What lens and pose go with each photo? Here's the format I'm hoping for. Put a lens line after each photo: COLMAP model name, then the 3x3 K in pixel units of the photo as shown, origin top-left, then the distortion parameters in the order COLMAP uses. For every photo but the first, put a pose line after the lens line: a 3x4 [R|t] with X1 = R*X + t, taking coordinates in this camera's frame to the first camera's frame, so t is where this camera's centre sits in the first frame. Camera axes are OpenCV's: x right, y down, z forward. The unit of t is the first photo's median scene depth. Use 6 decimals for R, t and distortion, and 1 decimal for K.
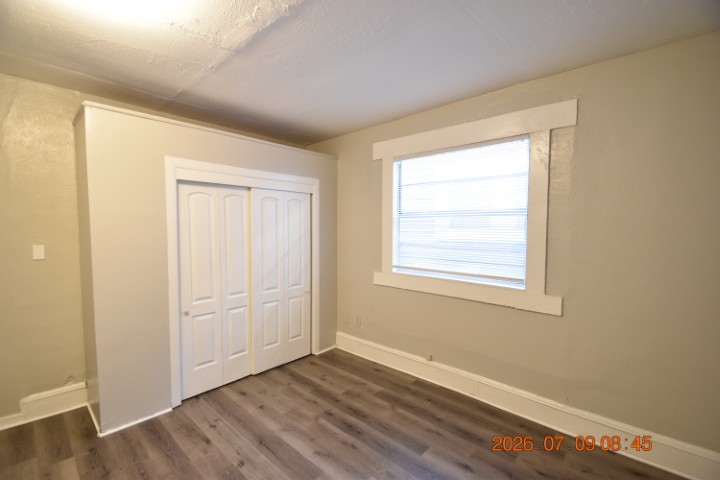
lens RADIAL K [[310.8, 0, 362.1], [0, 310.8, 243.6], [0, 0, 1]] dist [-0.010446, -0.005055]
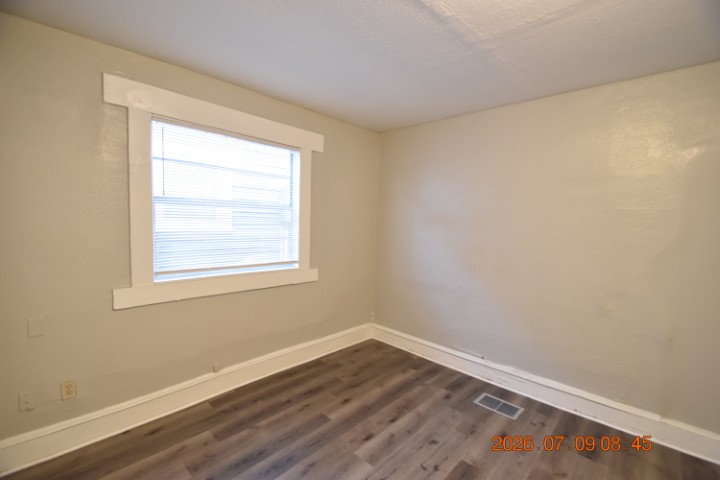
lens RADIAL K [[310.8, 0, 352.0], [0, 310.8, 241.5], [0, 0, 1]] dist [-0.010446, -0.005055]
pose [[0.022069, -0.064968, 0.997643, -0.670610], [0.022719, 0.997661, 0.064467, -0.037521], [-0.999498, 0.021243, 0.023494, 0.644954]]
